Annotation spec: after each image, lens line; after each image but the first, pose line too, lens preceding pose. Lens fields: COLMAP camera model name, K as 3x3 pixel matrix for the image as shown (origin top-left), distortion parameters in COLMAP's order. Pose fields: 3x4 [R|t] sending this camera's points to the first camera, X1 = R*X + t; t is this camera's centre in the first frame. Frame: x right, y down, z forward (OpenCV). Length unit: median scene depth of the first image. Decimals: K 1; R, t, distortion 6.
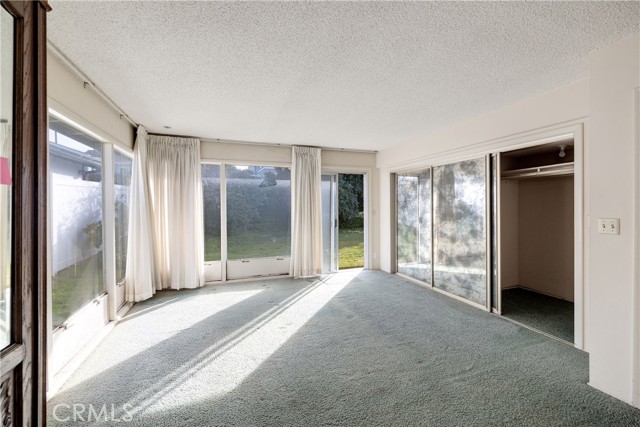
lens RADIAL K [[271.7, 0, 319.9], [0, 271.7, 209.4], [0, 0, 1]] dist [-0.002546, -0.000200]
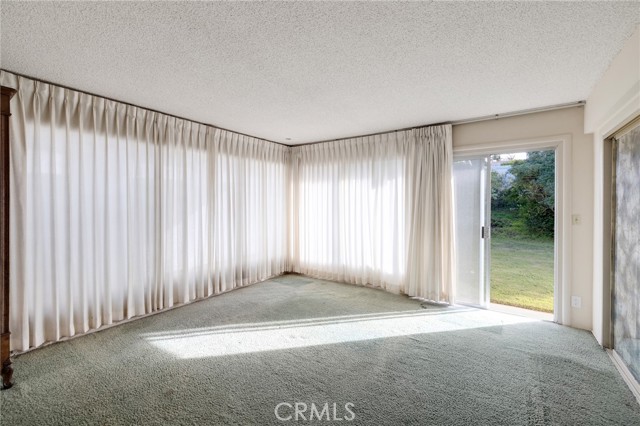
lens RADIAL K [[286.0, 0, 319.3], [0, 286.0, 198.9], [0, 0, 1]] dist [-0.000719, -0.000036]
pose [[0.543850, 0.005374, -0.839165, 0.455817], [0.001653, 0.999971, 0.007476, -0.037609], [0.839181, -0.005453, 0.543826, 0.320088]]
